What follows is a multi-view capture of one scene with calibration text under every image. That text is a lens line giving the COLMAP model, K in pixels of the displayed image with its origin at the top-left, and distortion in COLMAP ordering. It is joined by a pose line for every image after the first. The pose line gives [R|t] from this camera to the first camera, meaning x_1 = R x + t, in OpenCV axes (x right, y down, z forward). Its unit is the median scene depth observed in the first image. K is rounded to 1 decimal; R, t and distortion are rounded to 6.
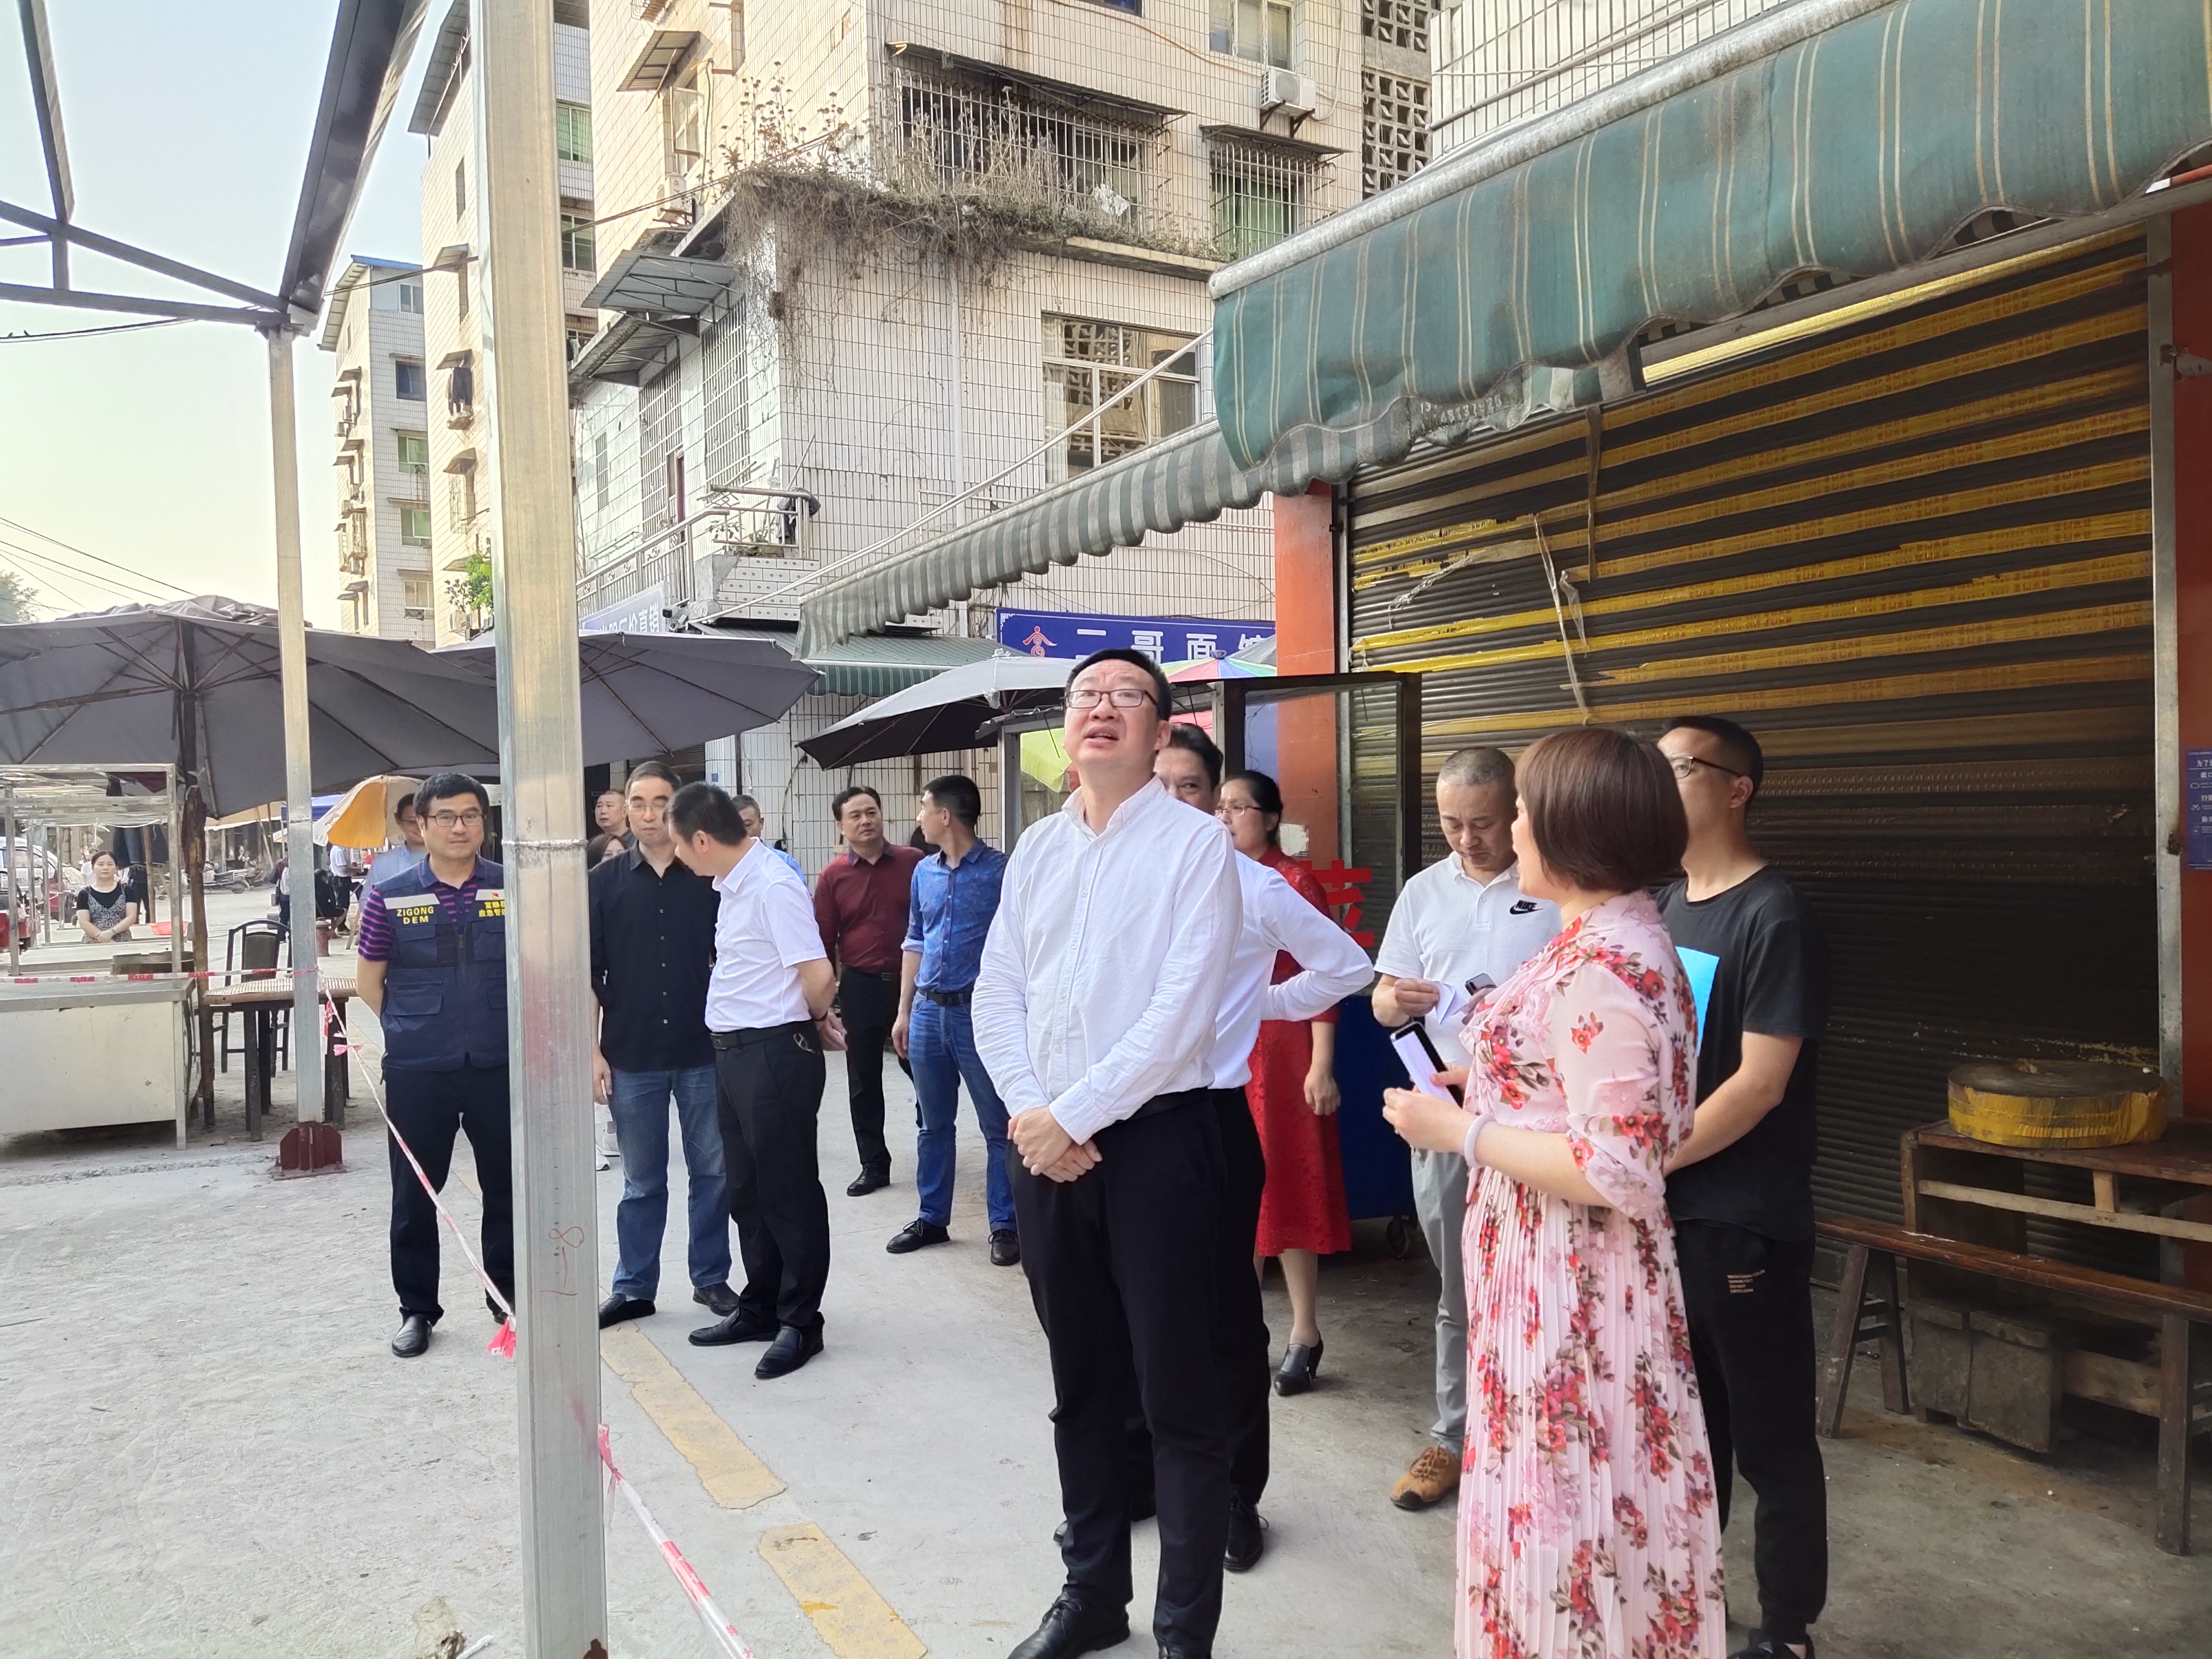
lens RADIAL K [[1688.9, 0, 1112.5], [0, 1688.9, 853.8], [0, 0, 1]] dist [0.038120, -0.036336]
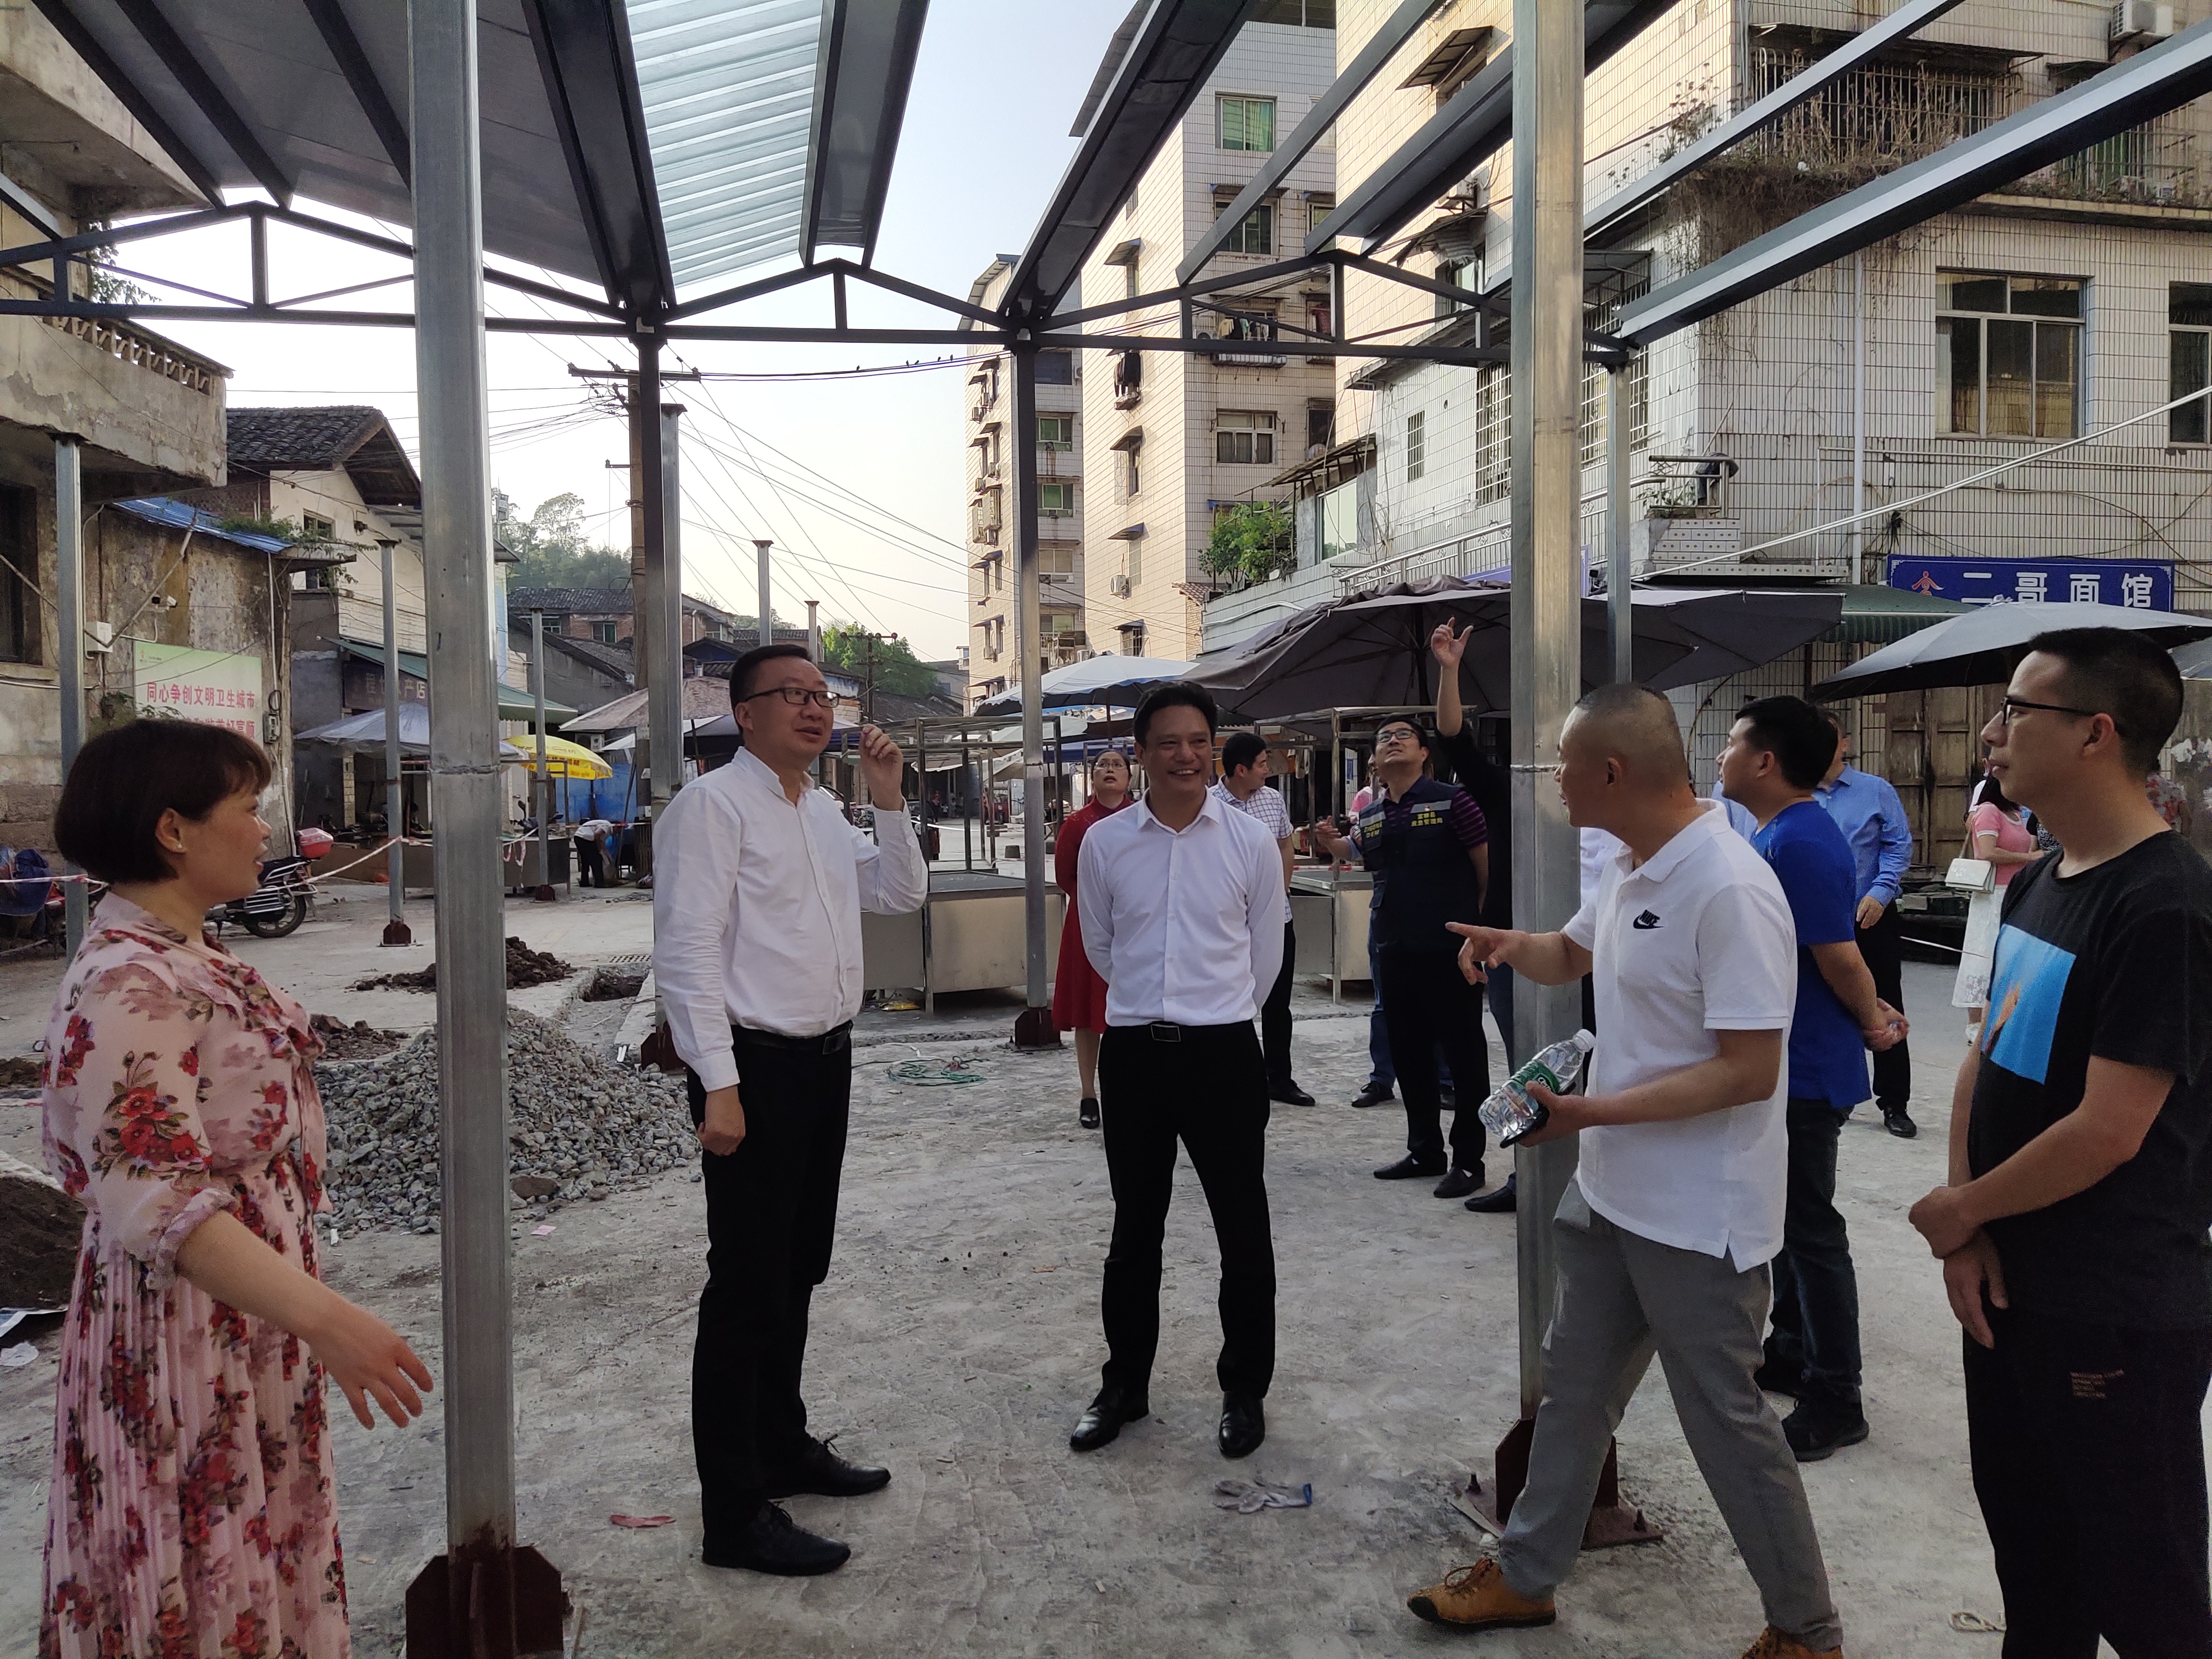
lens RADIAL K [[1688.9, 0, 1112.8], [0, 1688.9, 828.1], [0, 0, 1]] dist [0.038120, -0.036336]
pose [[0.961781, 0.007222, -0.273726, -0.231870], [-0.003035, 0.999872, 0.015716, 0.008306], [0.273804, -0.014285, 0.961679, -0.143478]]
